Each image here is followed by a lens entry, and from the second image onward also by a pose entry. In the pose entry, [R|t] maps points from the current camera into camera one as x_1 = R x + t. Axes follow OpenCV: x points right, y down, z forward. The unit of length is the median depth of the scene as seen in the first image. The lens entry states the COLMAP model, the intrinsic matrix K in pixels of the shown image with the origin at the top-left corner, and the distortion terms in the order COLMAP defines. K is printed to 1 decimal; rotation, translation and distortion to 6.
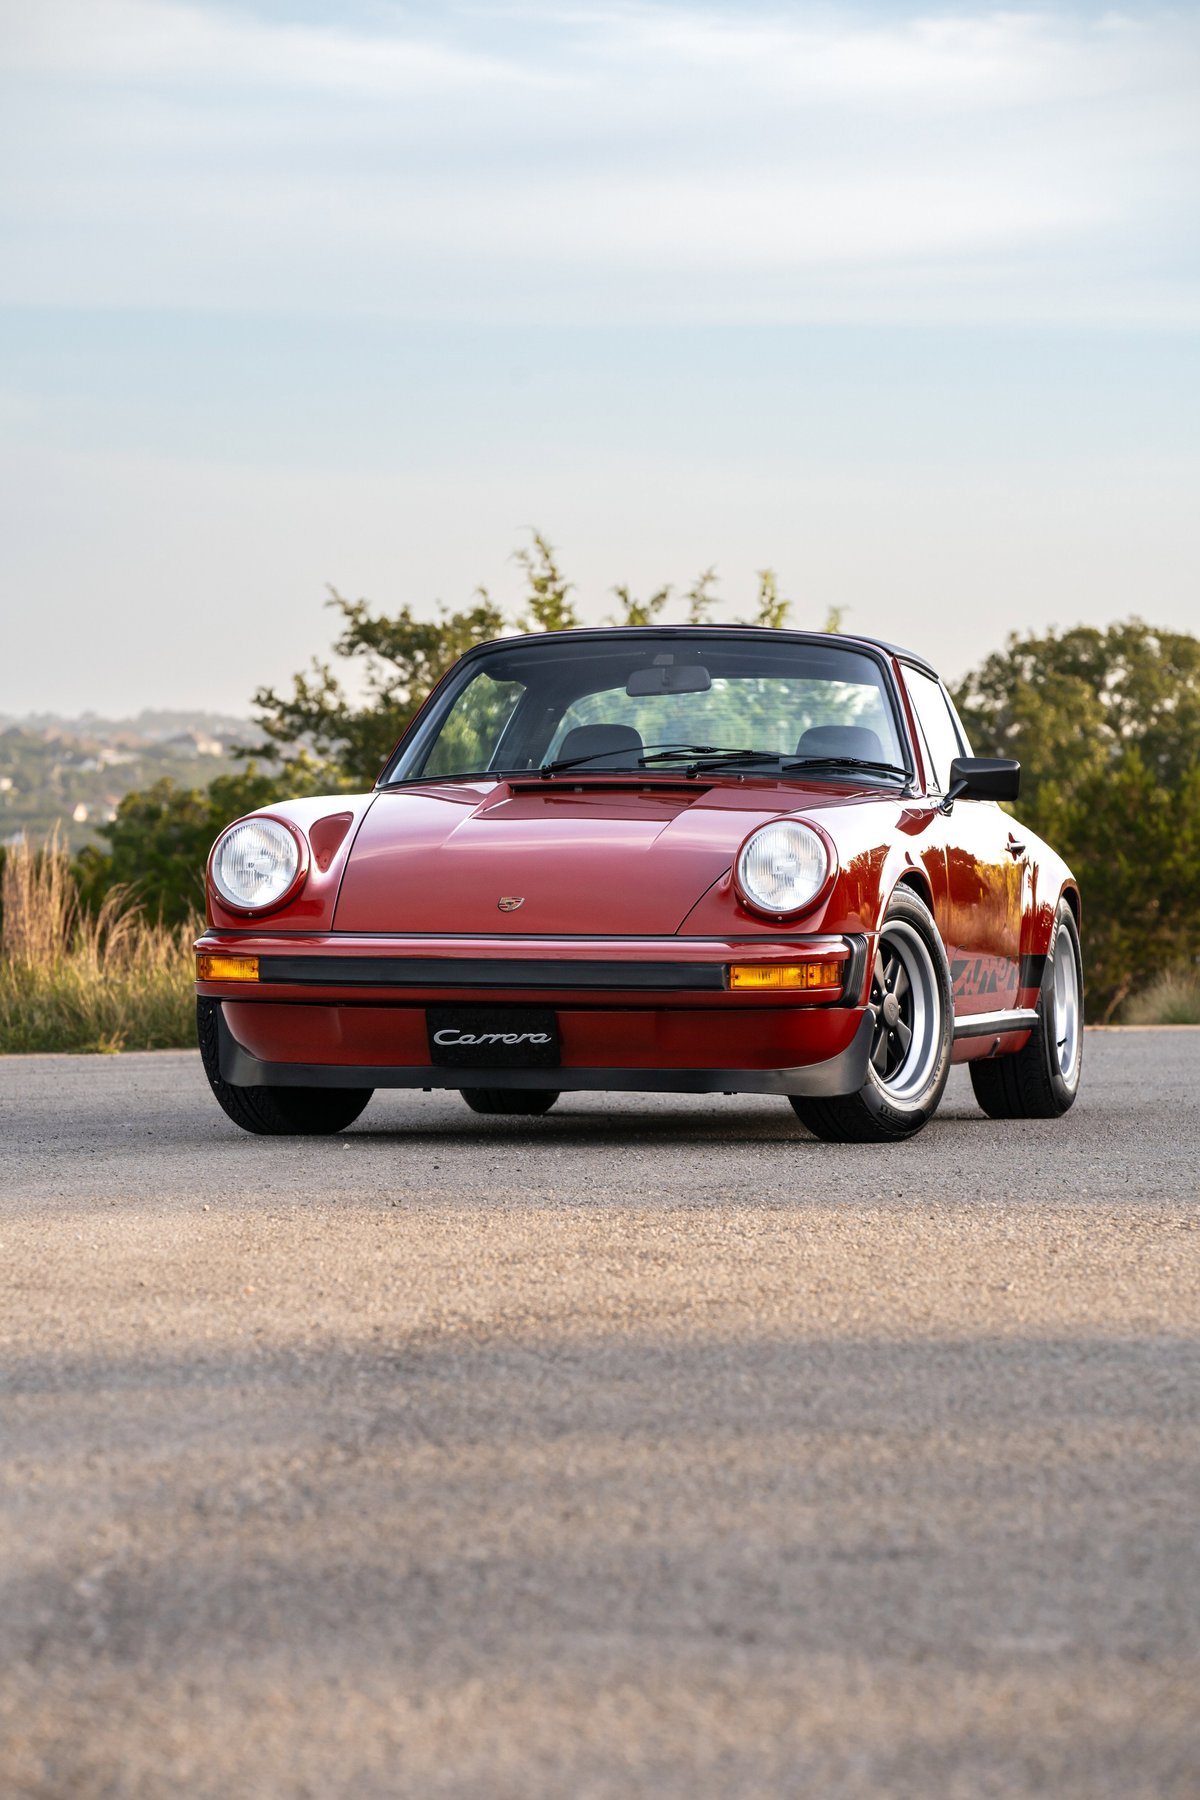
lens RADIAL K [[6818.3, 0, 535.1], [0, 6818.3, 900.6], [0, 0, 1]] dist [1.024992, -4.300789]
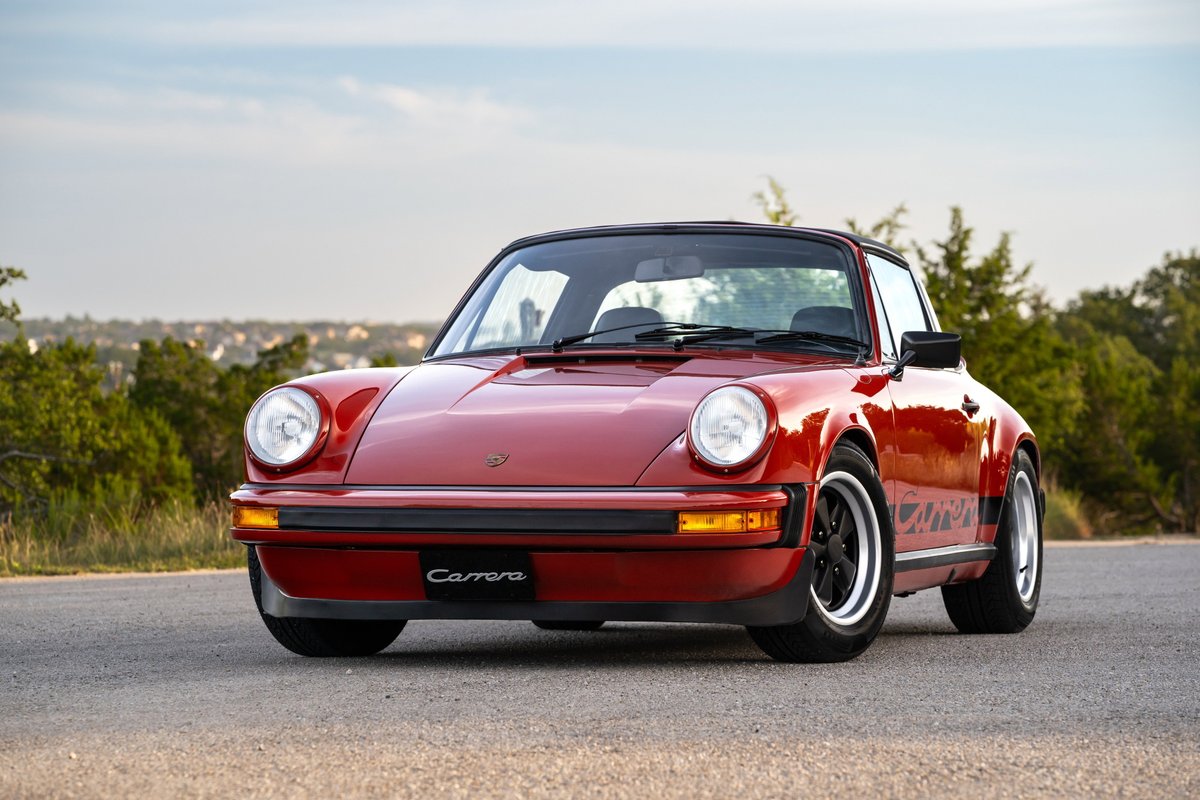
lens RADIAL K [[4545.6, 0, 600.0], [0, 4545.6, 400.0], [0, 0, 1]] dist [1.024992, -4.300789]
pose [[0.998260, -0.007751, -0.058462, 0.055268], [0.007229, 0.999932, -0.009124, -0.002292], [0.058529, 0.008686, 0.998248, 0.214529]]
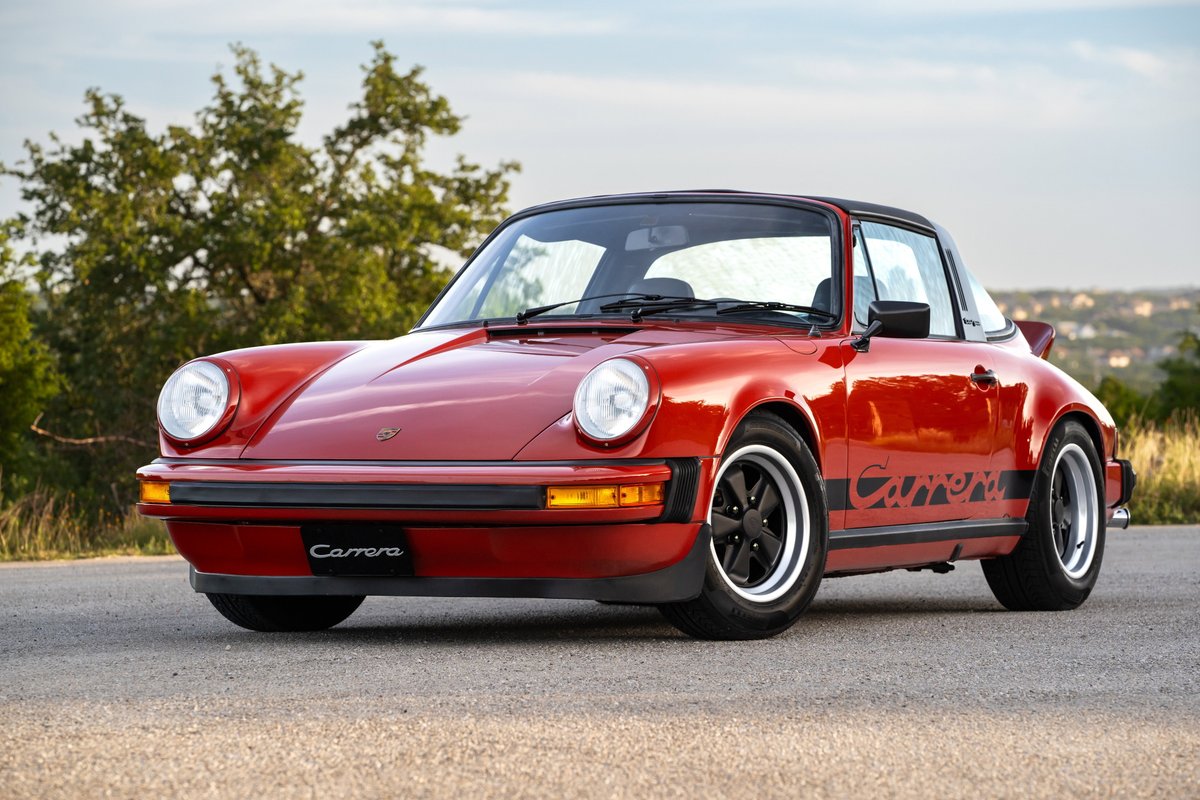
lens RADIAL K [[4545.6, 0, 600.0], [0, 4545.6, 400.0], [0, 0, 1]] dist [1.024992, -4.300789]
pose [[0.976201, -0.009742, -0.216649, 0.183837], [0.009145, 0.999951, -0.003757, -0.001842], [0.216675, 0.001687, 0.976242, 0.243961]]
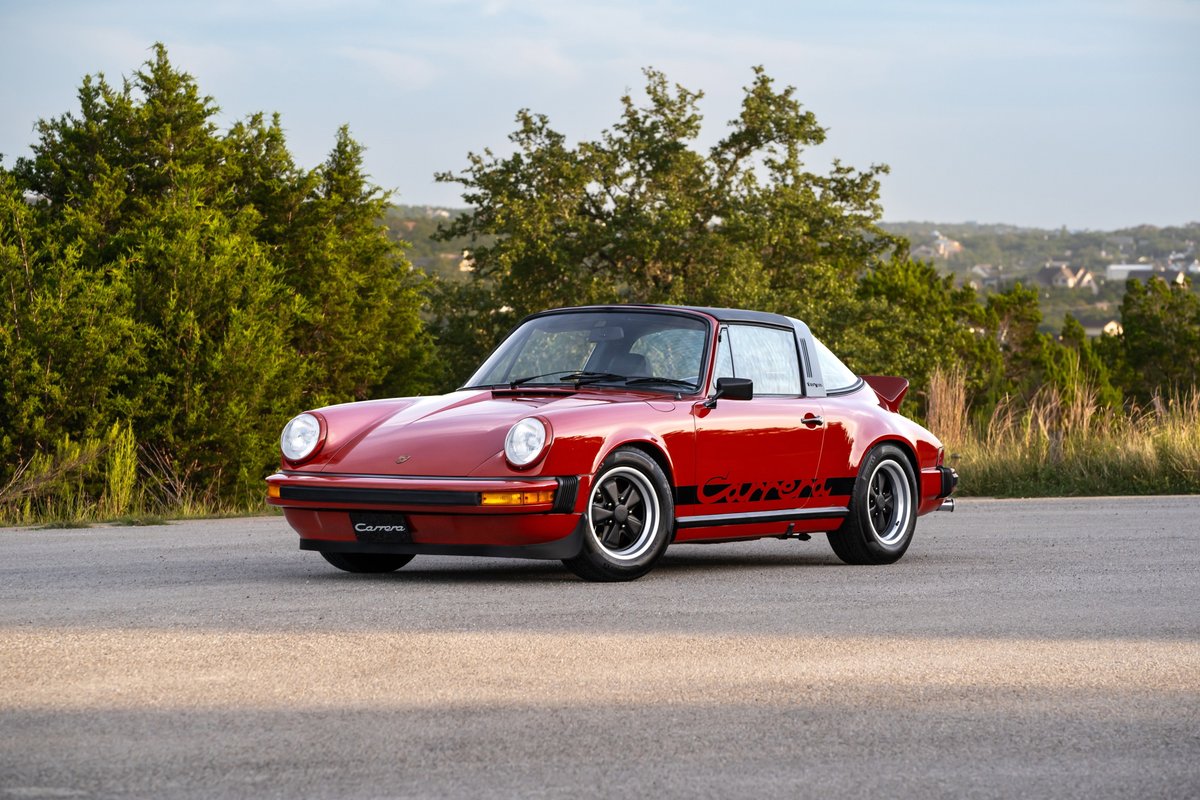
lens RADIAL K [[4588.5, 0, 600.0], [0, 4588.5, 400.0], [0, 0, 1]] dist [1.153721, -0.625808]
pose [[0.939193, 0.002405, -0.343381, 0.471104], [0.001795, 0.999927, 0.011913, -0.030091], [0.343385, -0.011805, 0.939121, -0.209282]]
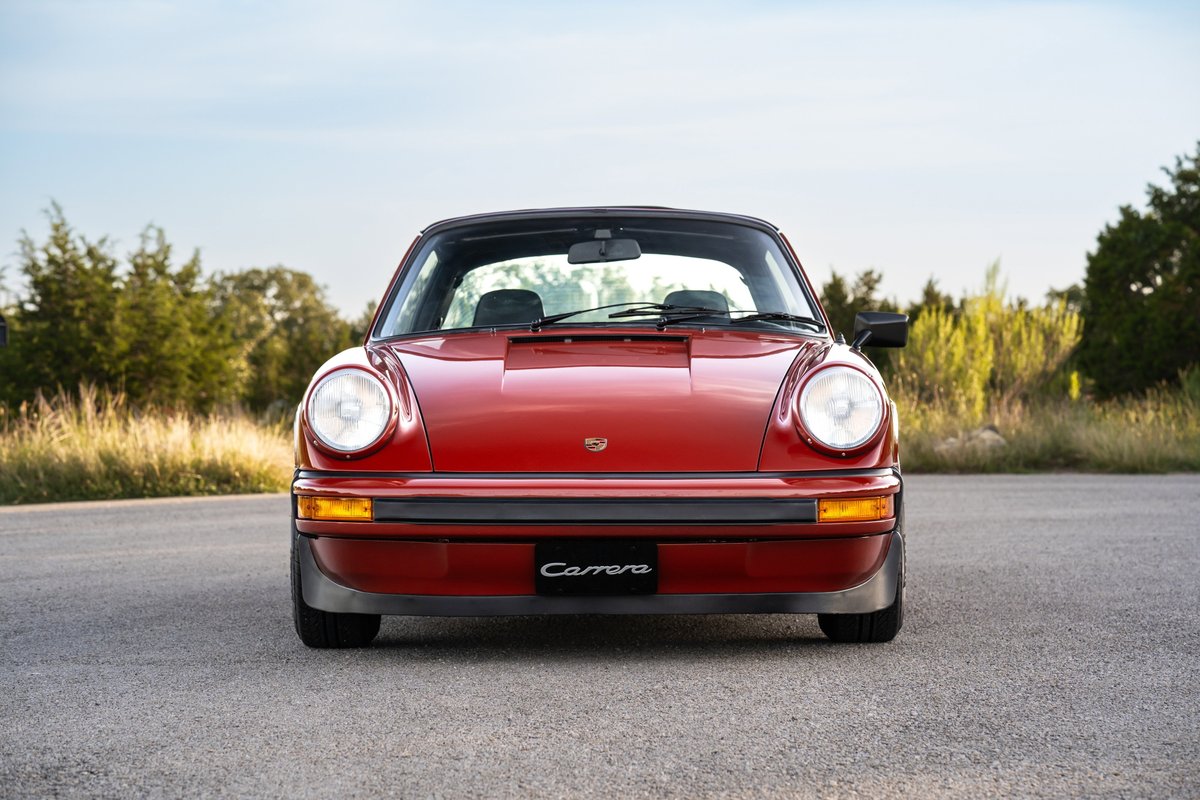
lens RADIAL K [[2909.5, 0, 599.5], [0, 2909.5, 514.2], [0, 0, 1]] dist [0.896437, 0.043584]
pose [[0.975602, -0.021506, 0.218489, -0.098885], [0.012305, 0.998983, 0.043385, -0.008173], [-0.219200, -0.039638, 0.974875, 0.505852]]
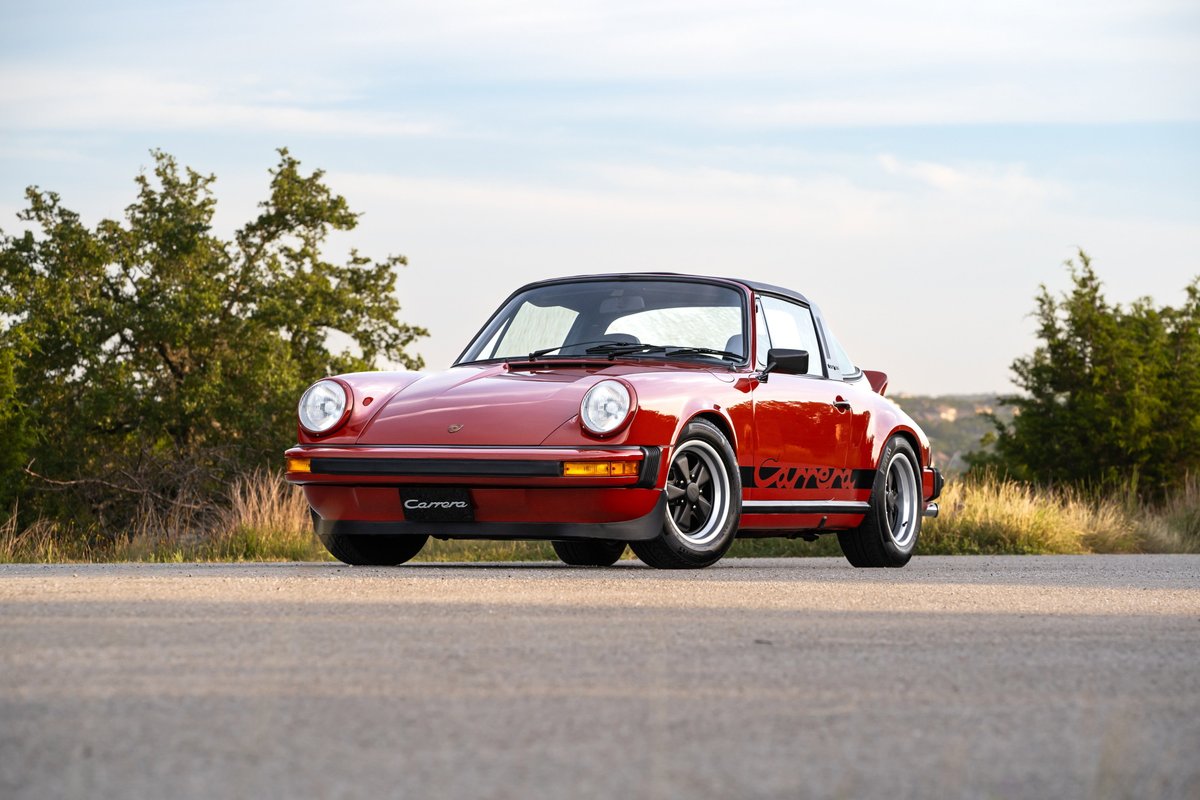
lens RADIAL K [[4545.6, 0, 600.0], [0, 4545.6, 400.0], [0, 0, 1]] dist [1.024992, -4.300789]
pose [[0.984403, -0.000637, -0.175926, 0.220768], [-0.003903, 0.999668, -0.025460, 0.021149], [0.175883, 0.025750, 0.984074, -0.124482]]
